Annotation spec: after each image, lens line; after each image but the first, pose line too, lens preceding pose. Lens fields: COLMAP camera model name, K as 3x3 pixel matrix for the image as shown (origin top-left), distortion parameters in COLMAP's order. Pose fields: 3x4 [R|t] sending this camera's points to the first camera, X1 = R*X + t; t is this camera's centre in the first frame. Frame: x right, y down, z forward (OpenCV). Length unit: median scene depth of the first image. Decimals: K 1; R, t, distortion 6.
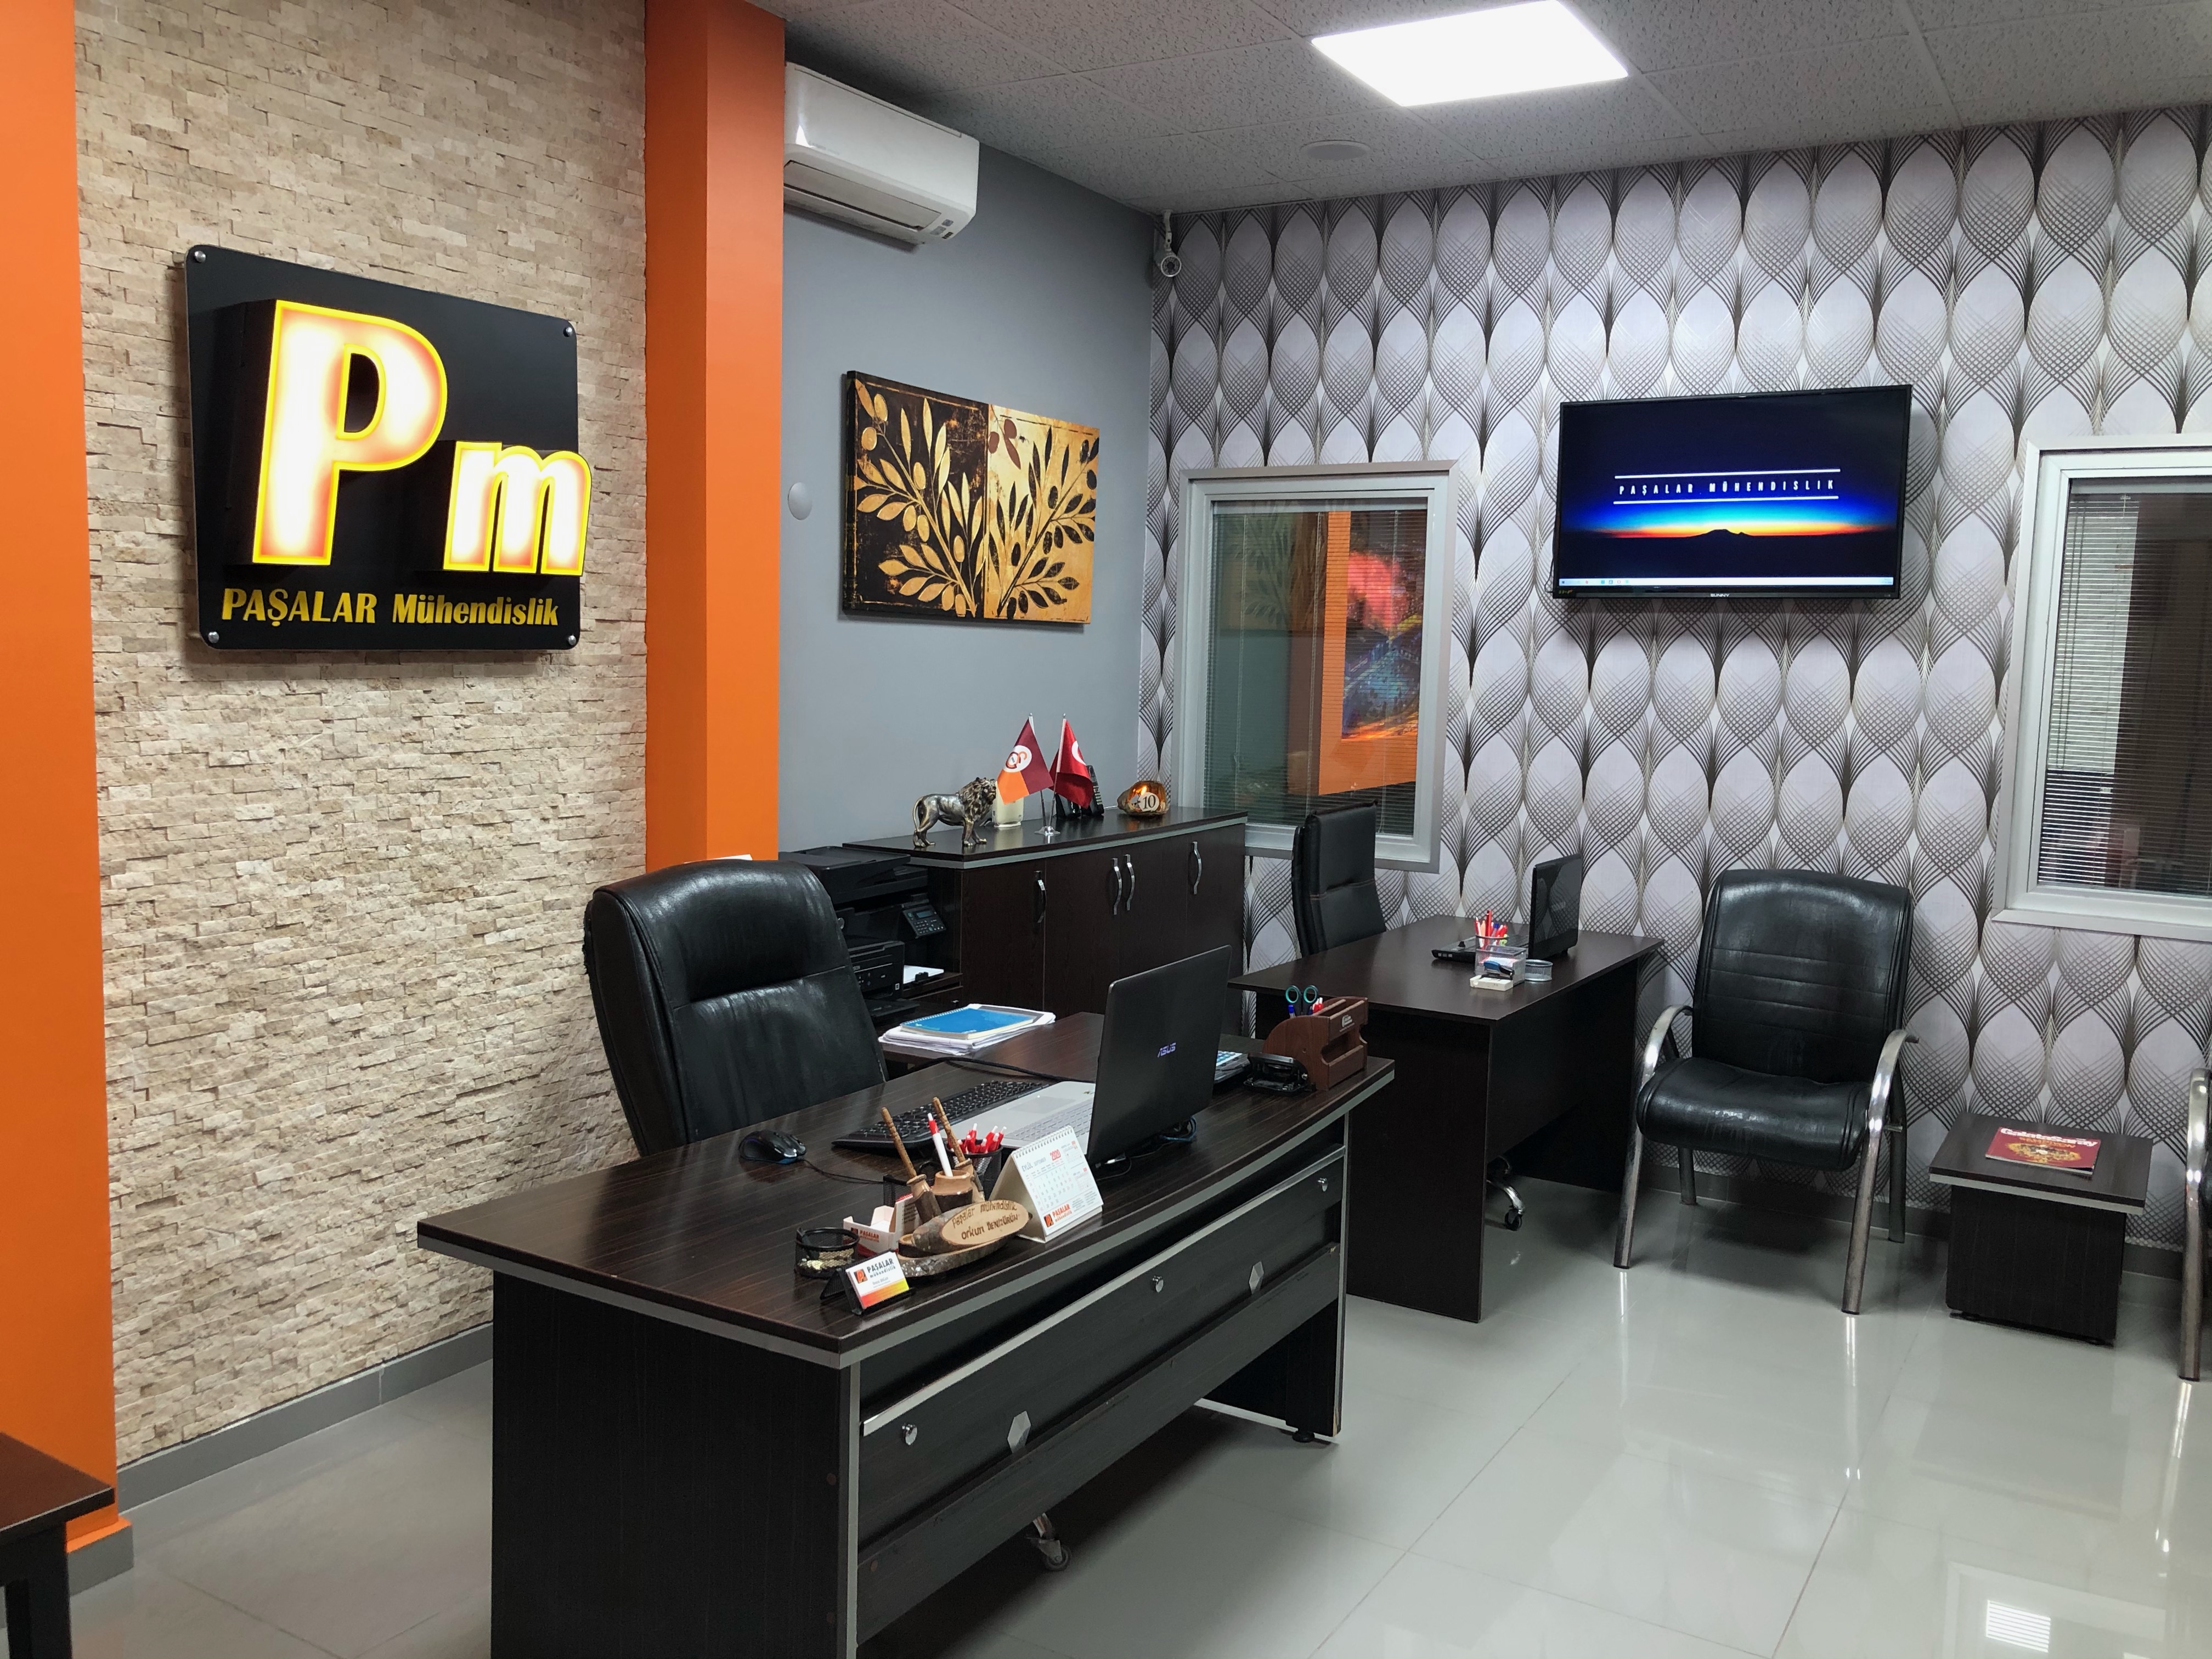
lens RADIAL K [[1787.6, 0, 1106.0], [0, 1787.6, 829.5], [0, 0, 1]] dist [0.096243, -0.254359]
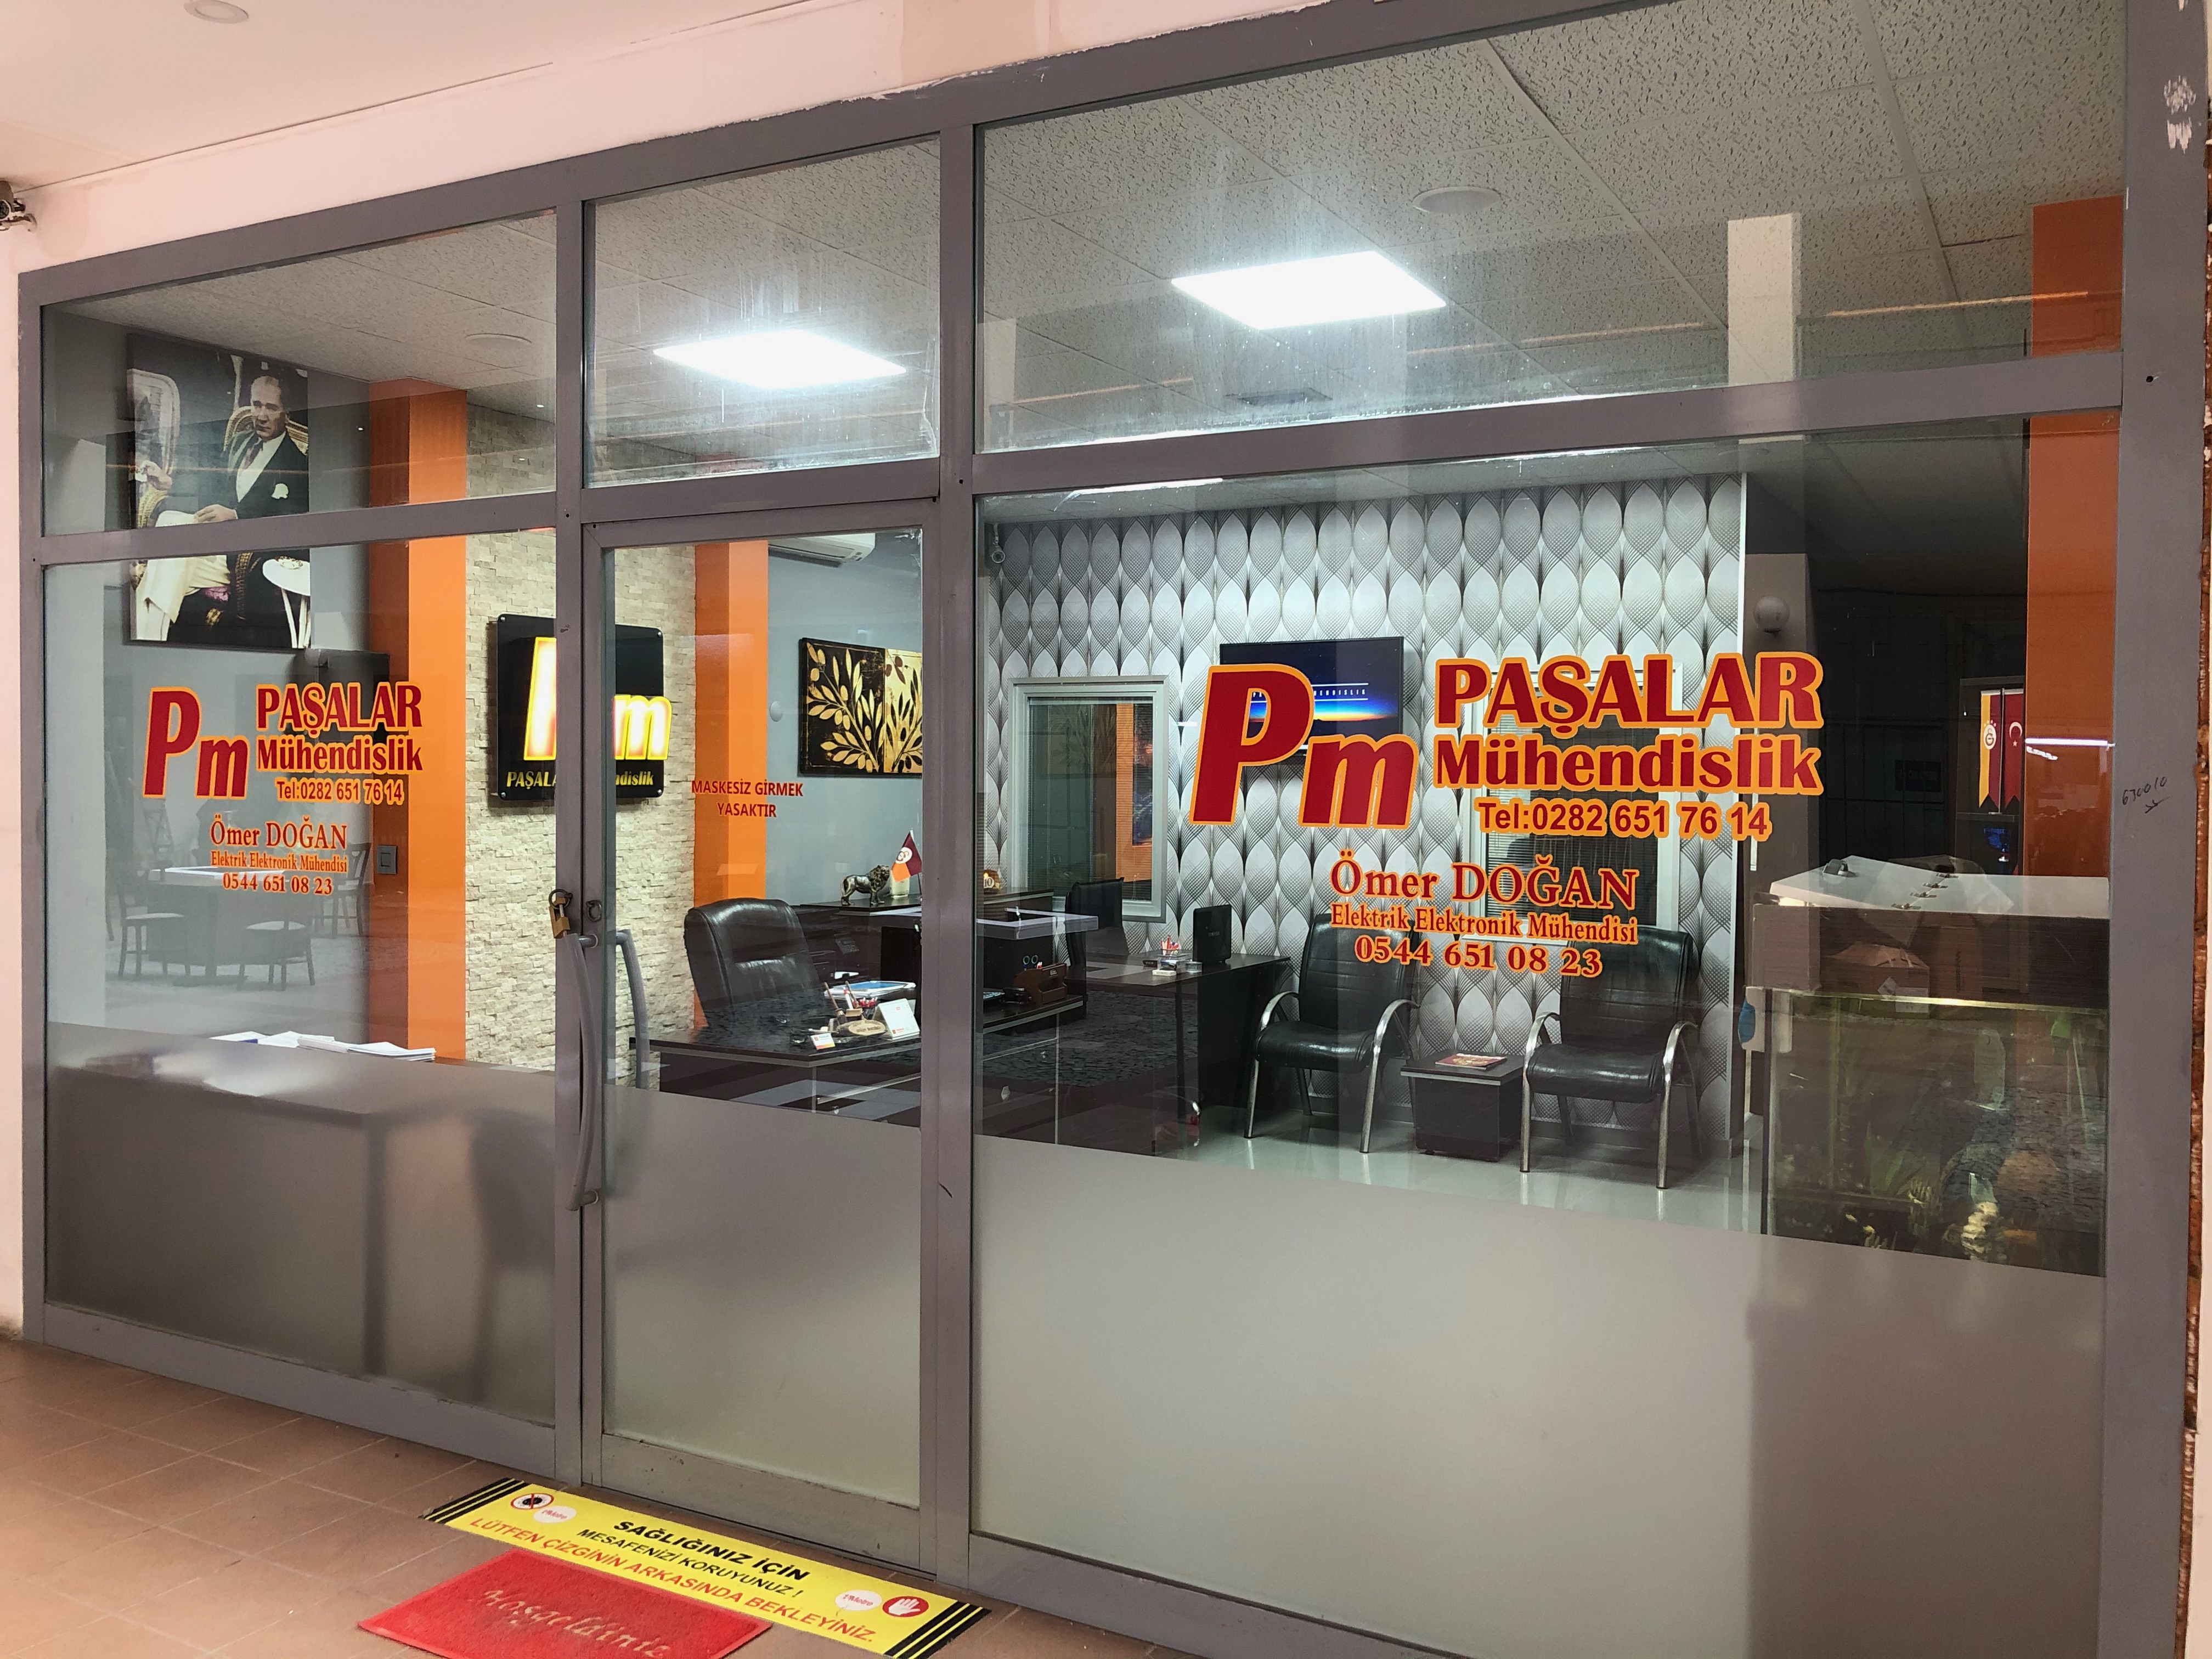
lens RADIAL K [[1787.6, 0, 1106.0], [0, 1787.6, 829.5], [0, 0, 1]] dist [0.096243, -0.254359]
pose [[0.999354, -0.015802, 0.032293, 0.092728], [0.018067, 0.997304, -0.071119, 0.063295], [-0.031082, 0.071656, 0.996945, -0.737493]]
